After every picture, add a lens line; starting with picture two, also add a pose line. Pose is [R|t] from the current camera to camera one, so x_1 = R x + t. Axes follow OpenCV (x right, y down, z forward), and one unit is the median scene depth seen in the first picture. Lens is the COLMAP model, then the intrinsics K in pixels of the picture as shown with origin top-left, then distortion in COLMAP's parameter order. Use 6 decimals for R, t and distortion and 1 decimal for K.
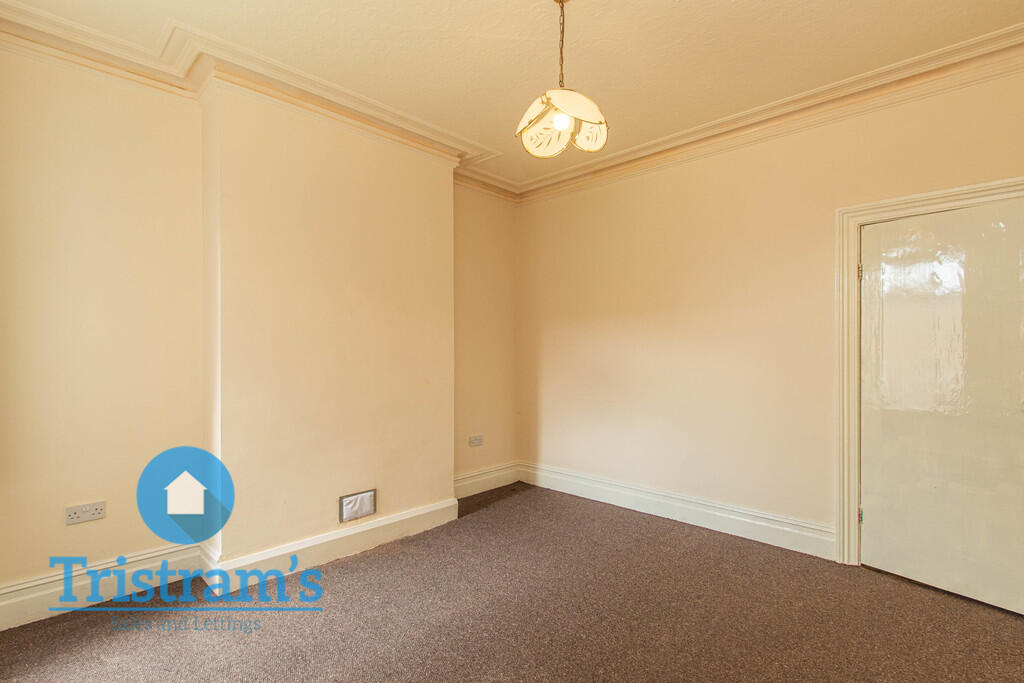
lens RADIAL K [[482.2, 0, 524.1], [0, 482.2, 346.8], [0, 0, 1]] dist [0.000656, 0.000264]
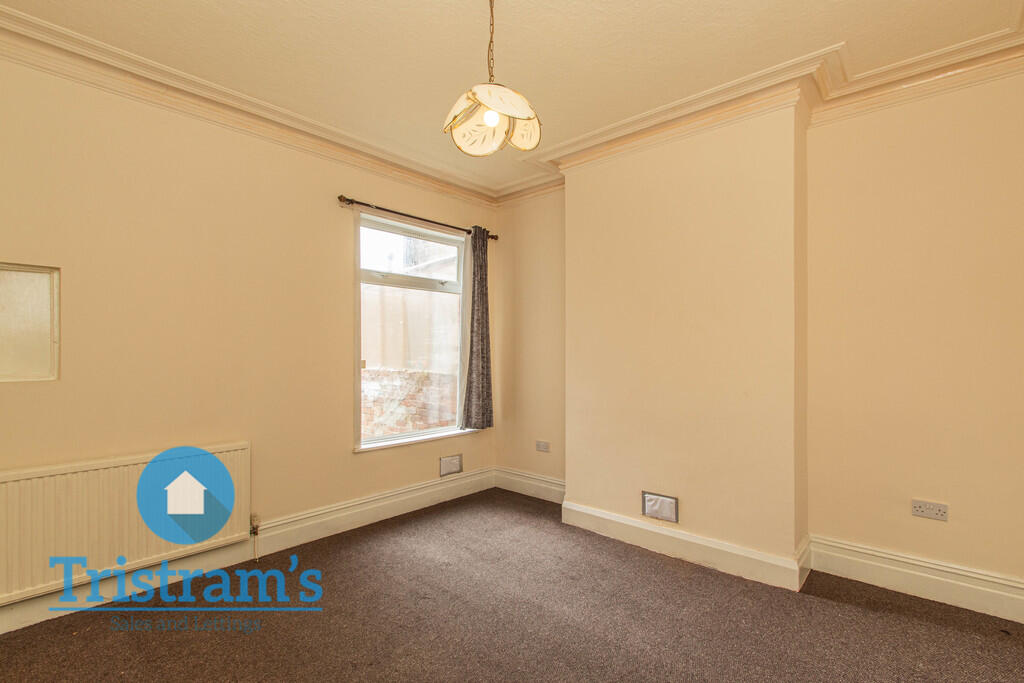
lens RADIAL K [[482.2, 0, 524.1], [0, 482.2, 346.8], [0, 0, 1]] dist [0.000656, 0.000264]
pose [[0.044949, -0.007795, -0.998959, 0.656701], [0.003741, 0.999964, -0.007635, -0.005452], [0.998982, -0.003394, 0.044977, 0.652119]]
